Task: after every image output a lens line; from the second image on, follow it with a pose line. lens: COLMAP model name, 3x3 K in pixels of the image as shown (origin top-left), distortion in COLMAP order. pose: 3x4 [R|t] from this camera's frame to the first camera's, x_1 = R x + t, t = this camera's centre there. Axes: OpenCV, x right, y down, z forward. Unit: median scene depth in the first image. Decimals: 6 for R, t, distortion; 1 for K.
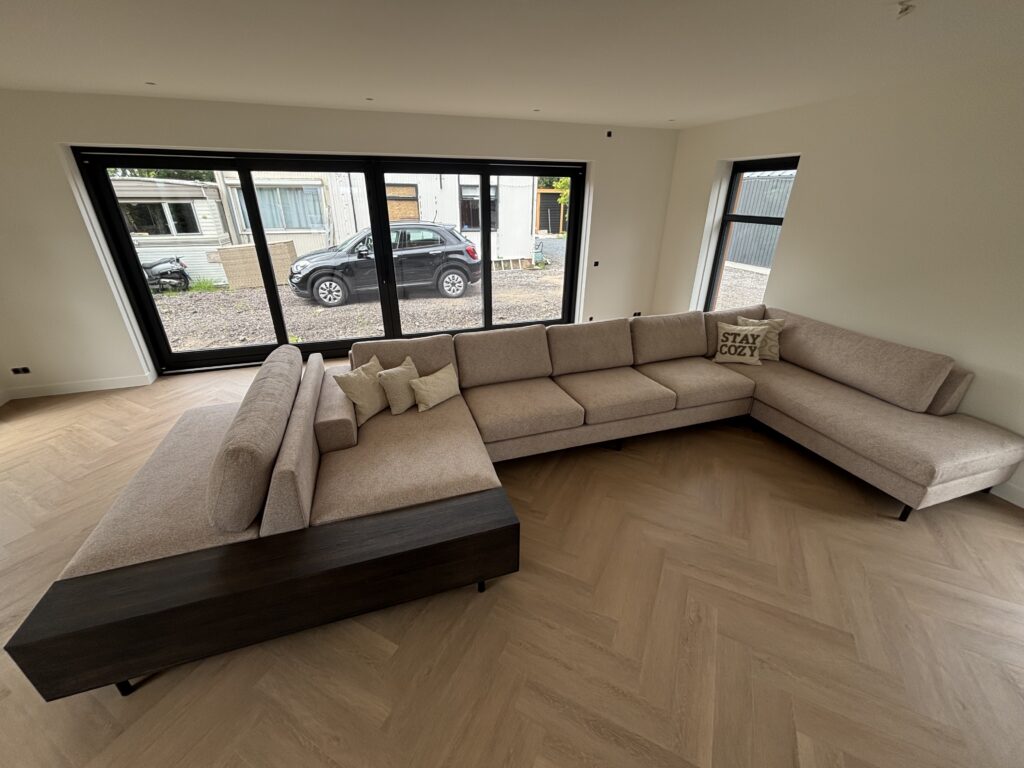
lens RADIAL K [[414.0, 0, 514.7], [0, 414.0, 382.9], [0, 0, 1]] dist [0.001252, 0.000458]
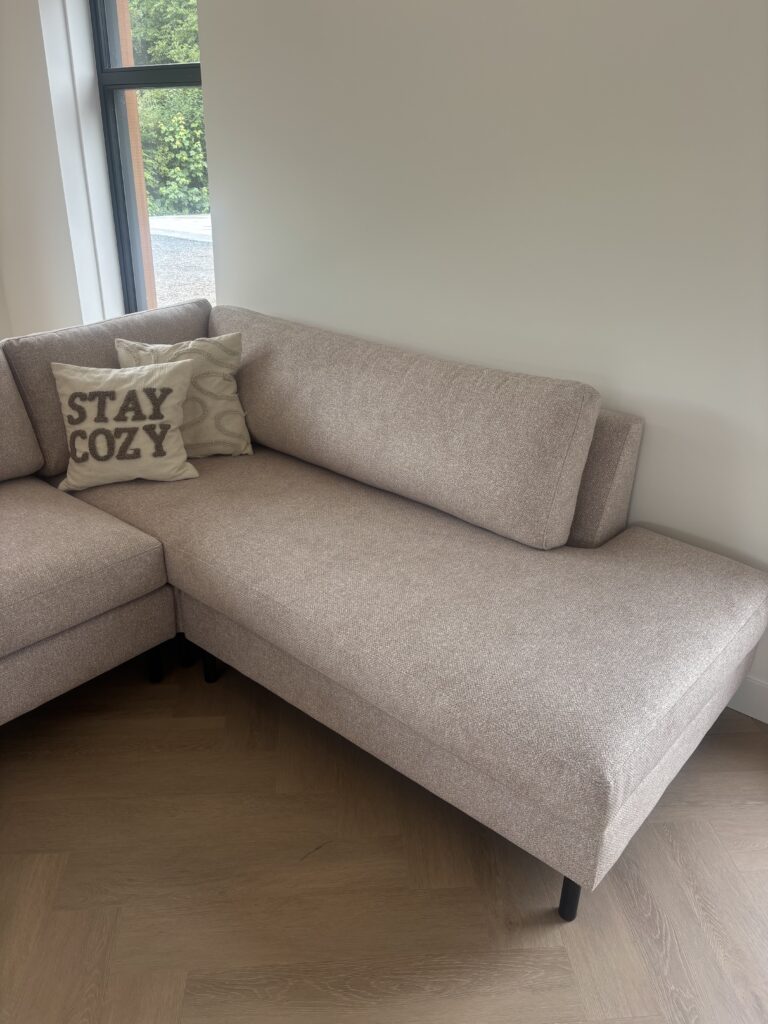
lens RADIAL K [[771.3, 0, 389.8], [0, 771.3, 505.6], [0, 0, 1]] dist [0.023082, 0.000135]
pose [[0.854541, -0.207215, 0.476258, 0.423887], [0.197953, 0.977694, 0.070202, -0.032229], [-0.480182, 0.034287, 0.876499, 0.375941]]
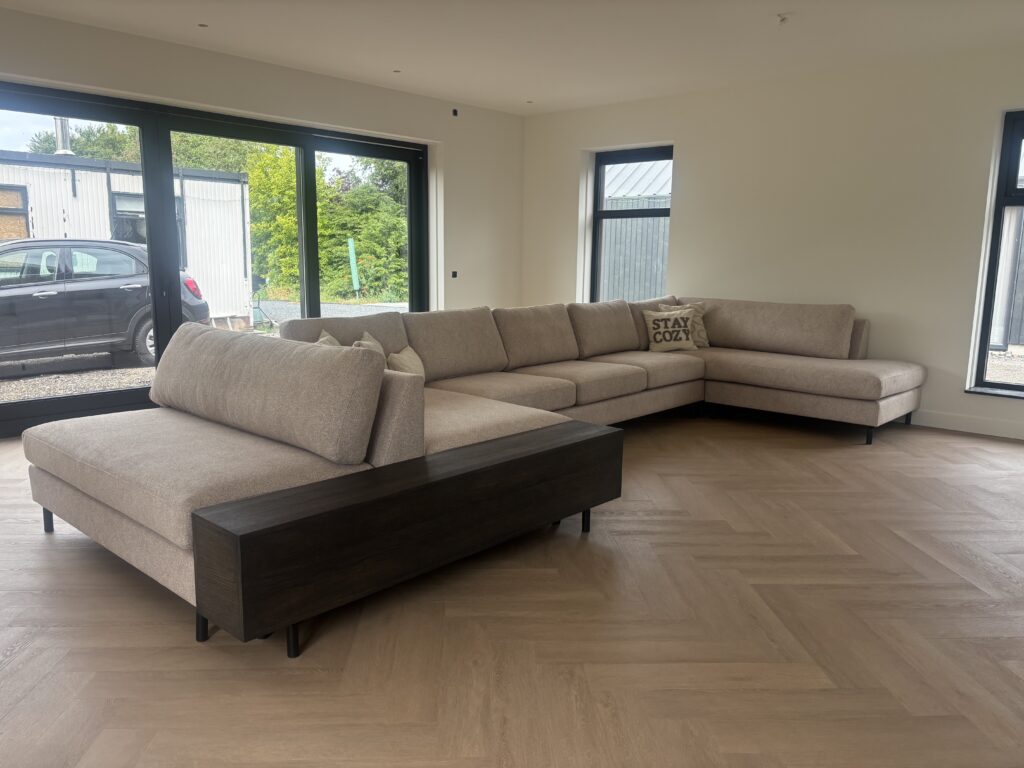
lens RADIAL K [[771.3, 0, 512.0], [0, 771.3, 384.0], [0, 0, 1]] dist [0.023082, 0.000135]
pose [[0.876555, -0.078965, 0.474779, -0.549100], [0.195574, 0.959776, -0.201448, 0.283822], [-0.439774, 0.269435, 0.856740, -0.229464]]
